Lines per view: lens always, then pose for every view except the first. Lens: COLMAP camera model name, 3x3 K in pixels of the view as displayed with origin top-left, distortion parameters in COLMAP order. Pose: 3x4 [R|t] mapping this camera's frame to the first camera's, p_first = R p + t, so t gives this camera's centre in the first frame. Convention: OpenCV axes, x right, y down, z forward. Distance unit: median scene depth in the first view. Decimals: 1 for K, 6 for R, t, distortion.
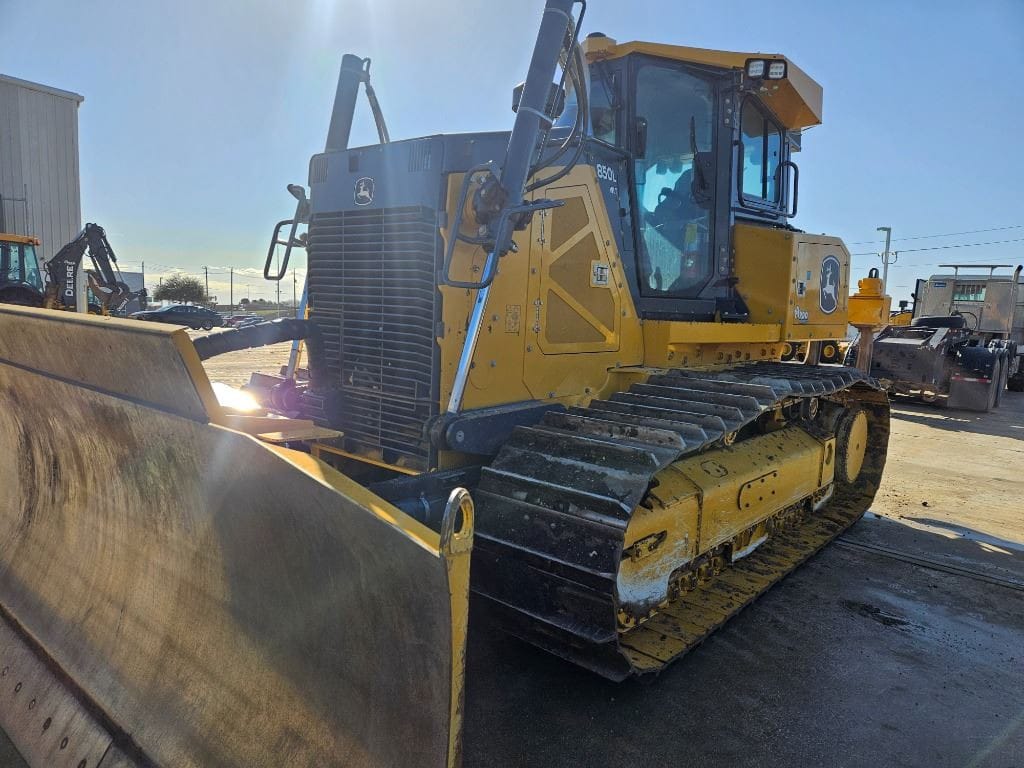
lens RADIAL K [[688.2, 0, 505.4], [0, 688.2, 384.2], [0, 0, 1]] dist [0.037541, -0.000611]
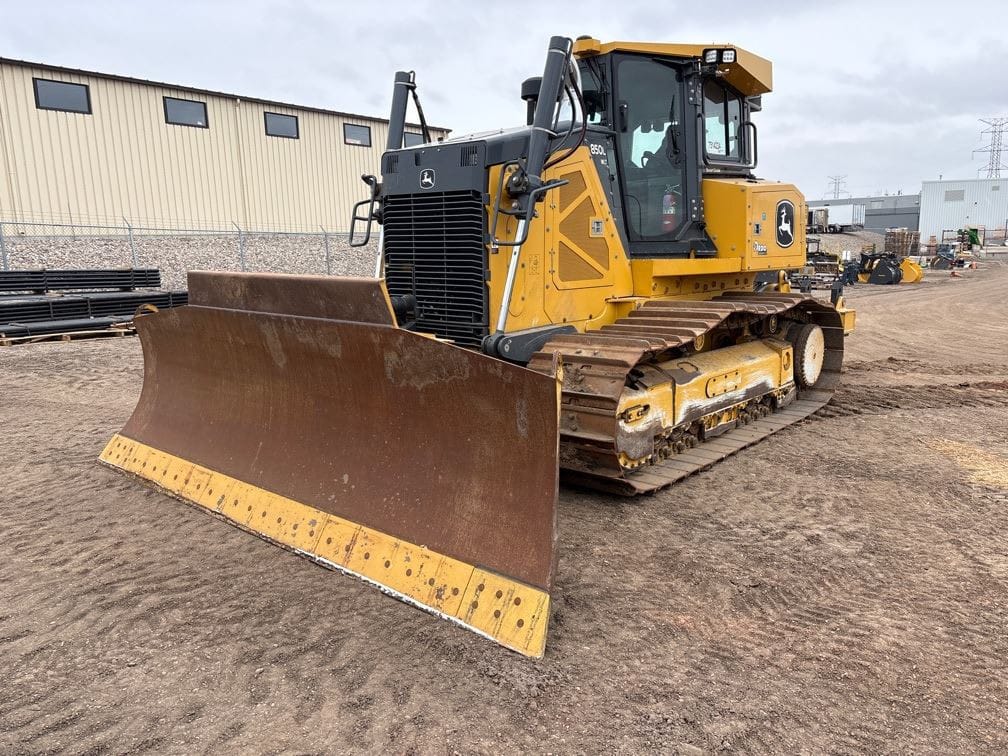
lens RADIAL K [[750.7, 0, 504.0], [0, 750.7, 378.0], [0, 0, 1]] dist [0.008916, -0.000733]
pose [[0.998494, -0.054869, -0.000199, -0.052916], [0.054806, 0.997151, 0.051827, 0.041618], [-0.002645, -0.051760, 0.998656, -0.426234]]
